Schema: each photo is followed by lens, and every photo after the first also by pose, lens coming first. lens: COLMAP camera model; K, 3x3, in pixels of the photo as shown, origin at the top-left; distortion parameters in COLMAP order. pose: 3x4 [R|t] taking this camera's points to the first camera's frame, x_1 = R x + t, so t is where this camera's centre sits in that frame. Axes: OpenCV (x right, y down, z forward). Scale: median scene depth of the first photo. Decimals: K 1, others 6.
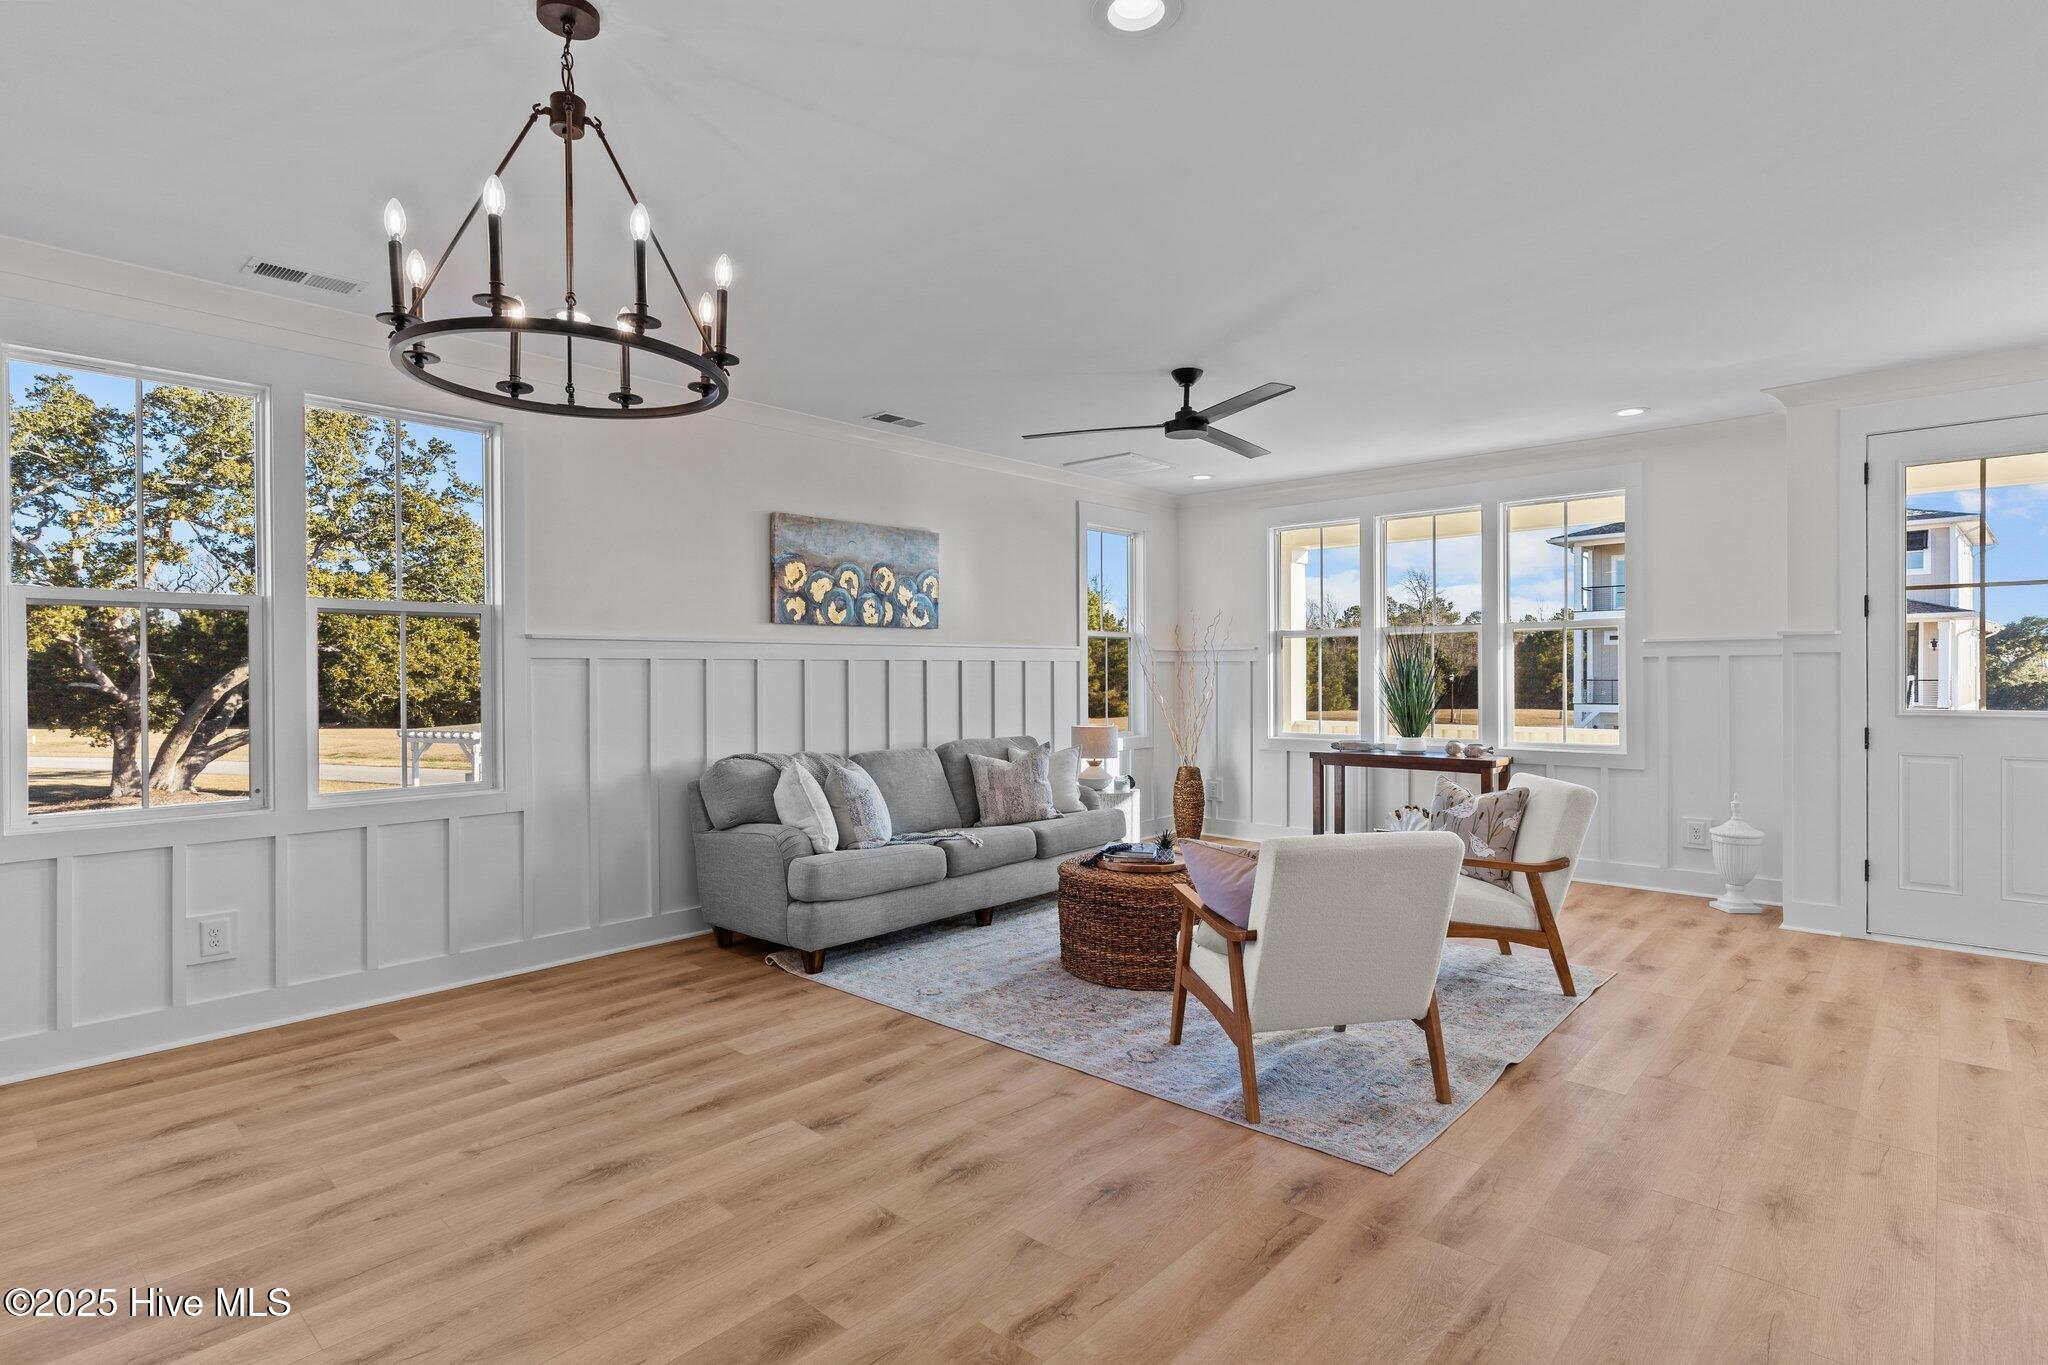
lens RADIAL K [[1016.4, 0, 1017.3], [0, 1016.4, 674.3], [0, 0, 1]] dist [-0.004633, 0.003291]
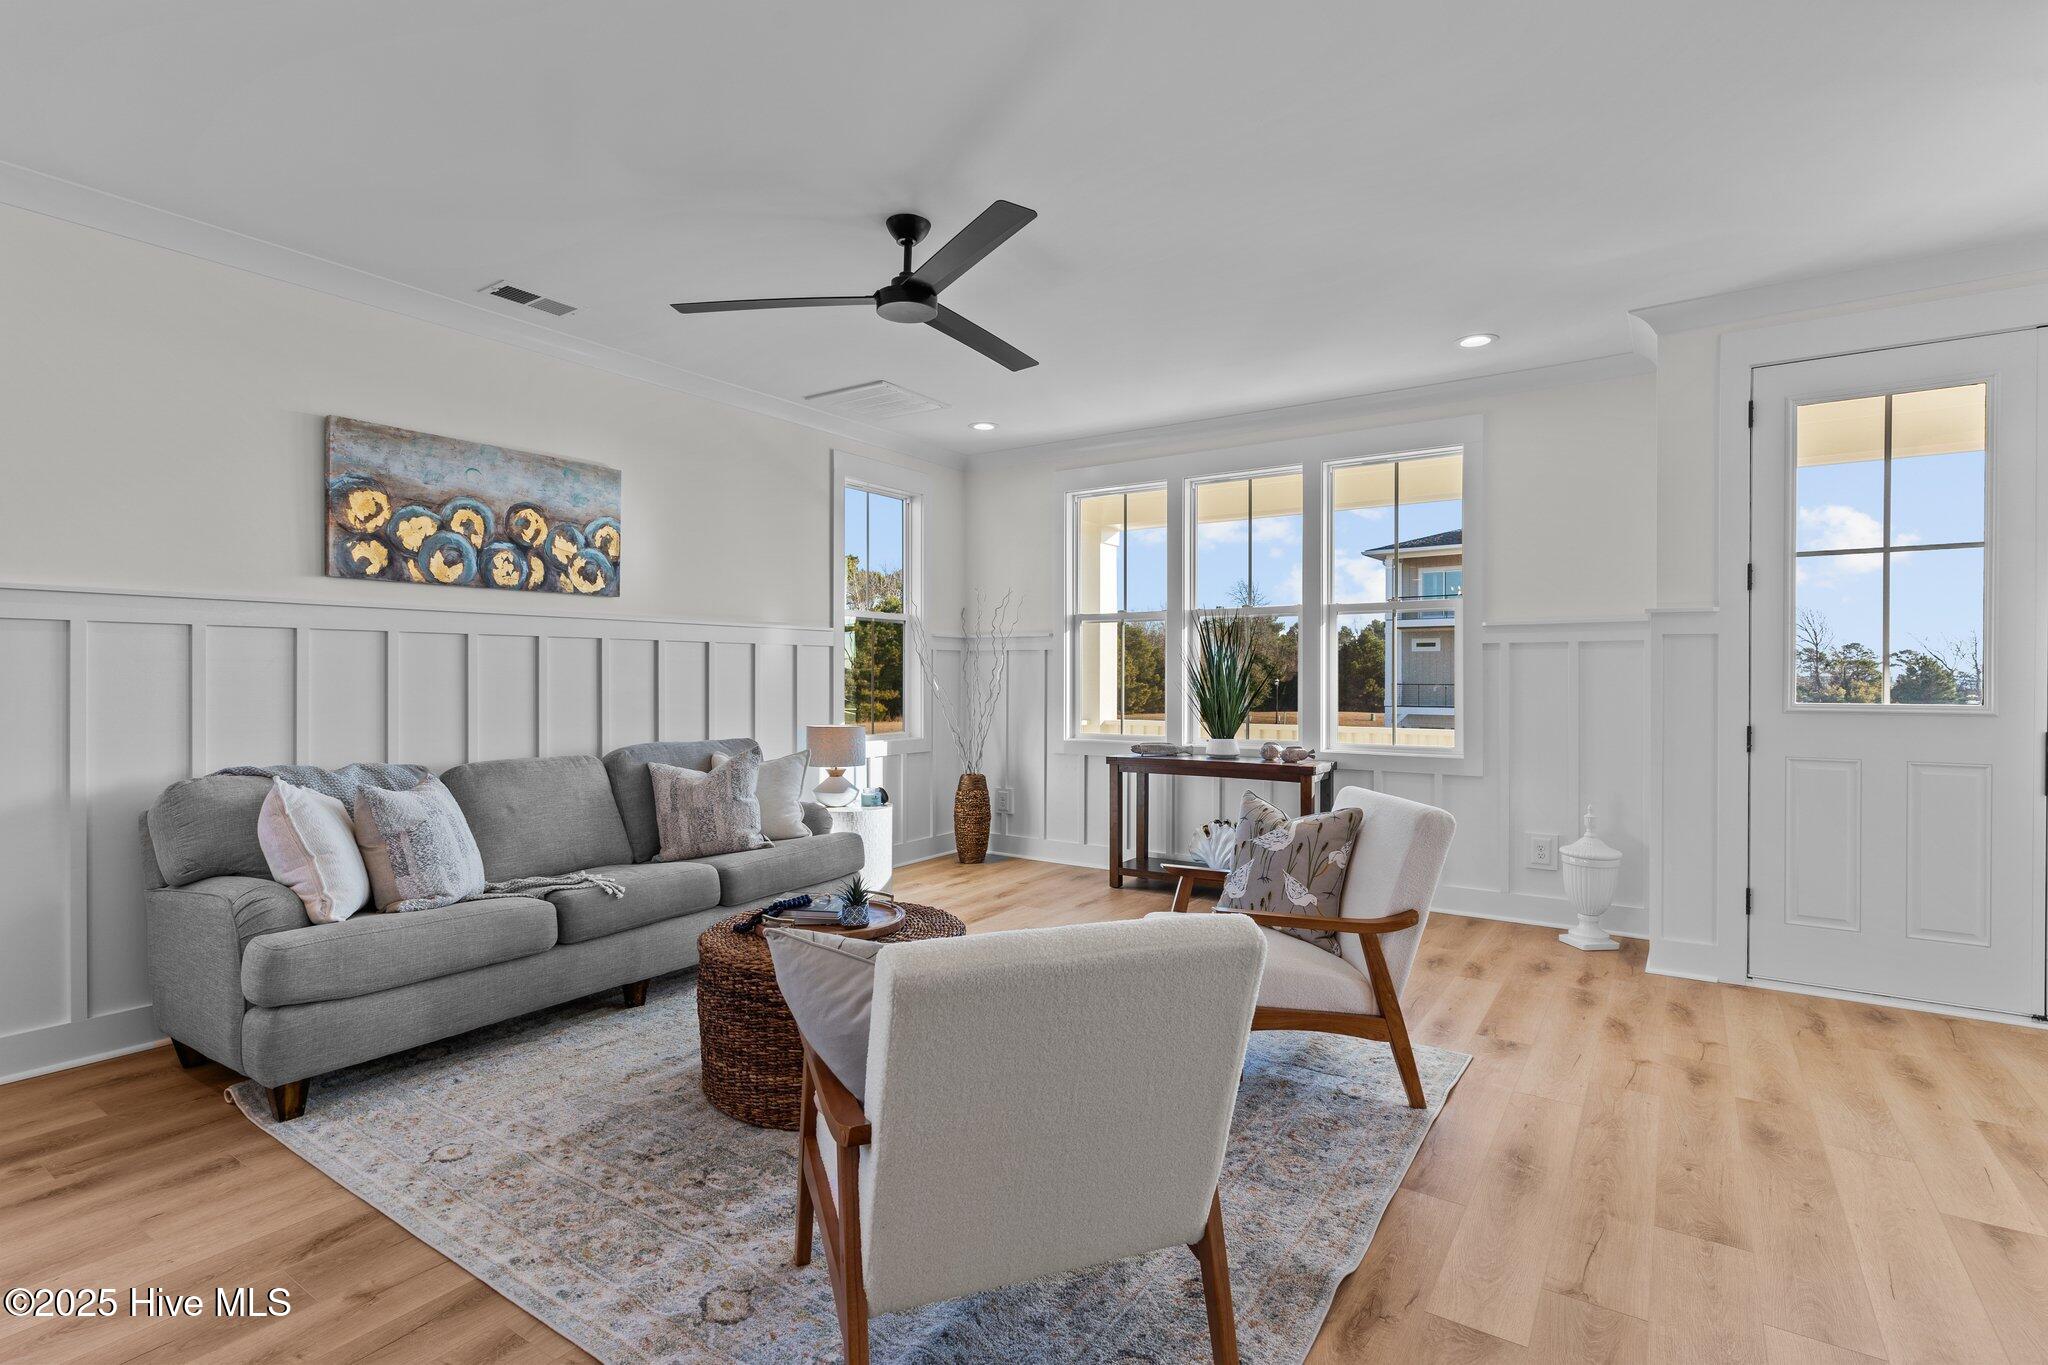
lens RADIAL K [[978.3, 0, 1015.3], [0, 978.3, 679.3], [0, 0, 1]] dist [0.002543, -0.001434]
pose [[0.989781, 0.005748, 0.142480, 0.140214], [-0.005879, 0.999983, 0.000499, 0.018113], [-0.142474, -0.001332, 0.989798, 0.303433]]
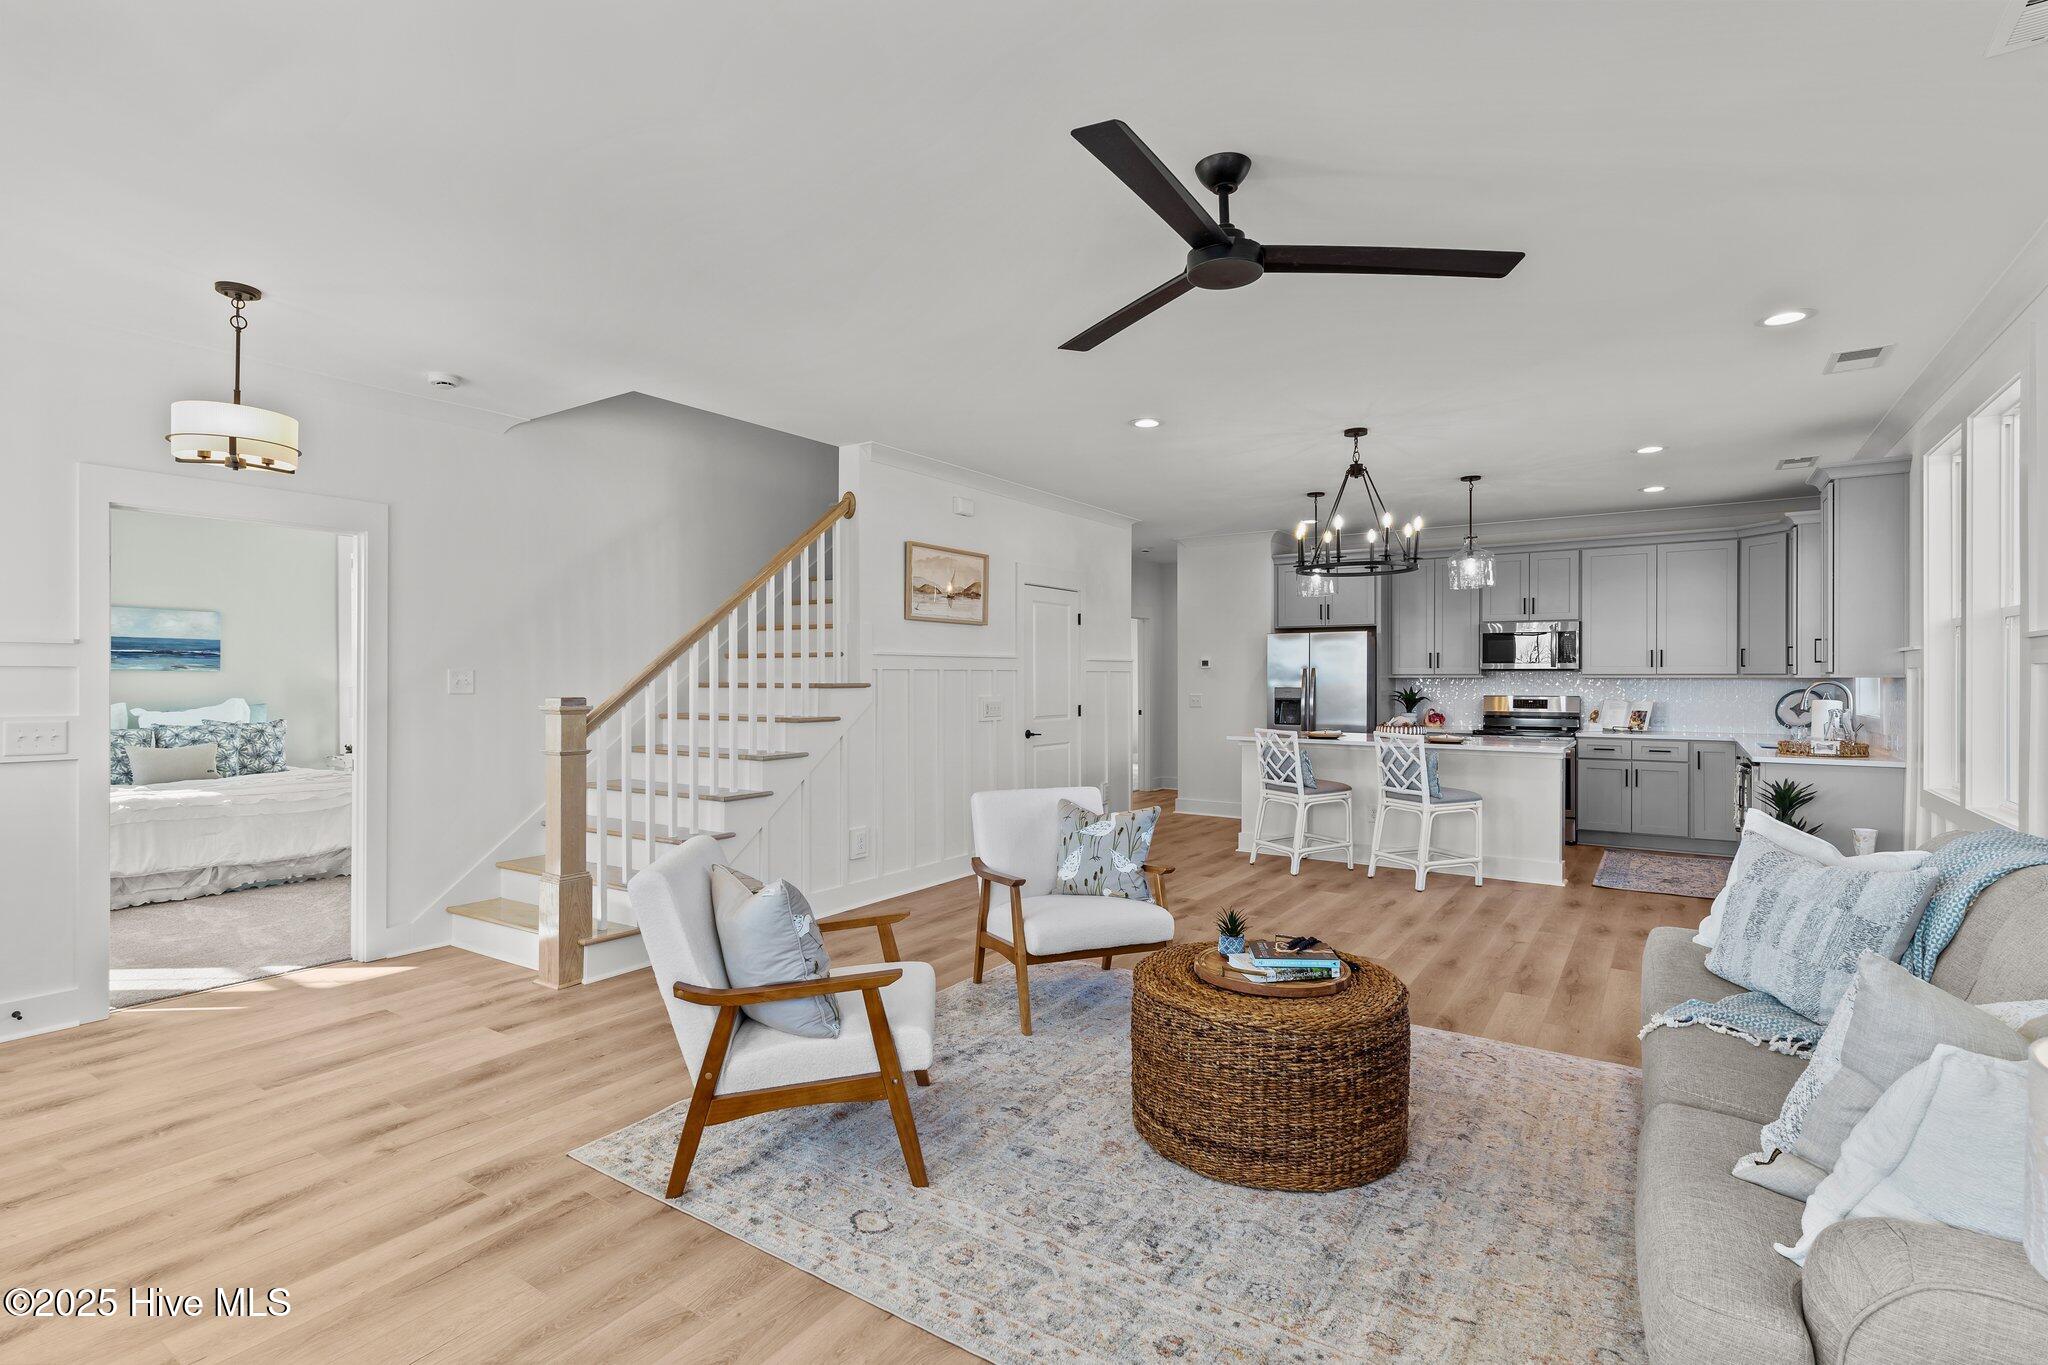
lens RADIAL K [[978.3, 0, 1022.4], [0, 978.3, 678.2], [0, 0, 1]] dist [0.002543, -0.001434]
pose [[-0.987886, 0.006018, -0.155067, 0.353130], [0.005185, 0.999970, 0.005773, -0.011996], [0.155097, 0.004899, -0.987887, 1.475376]]
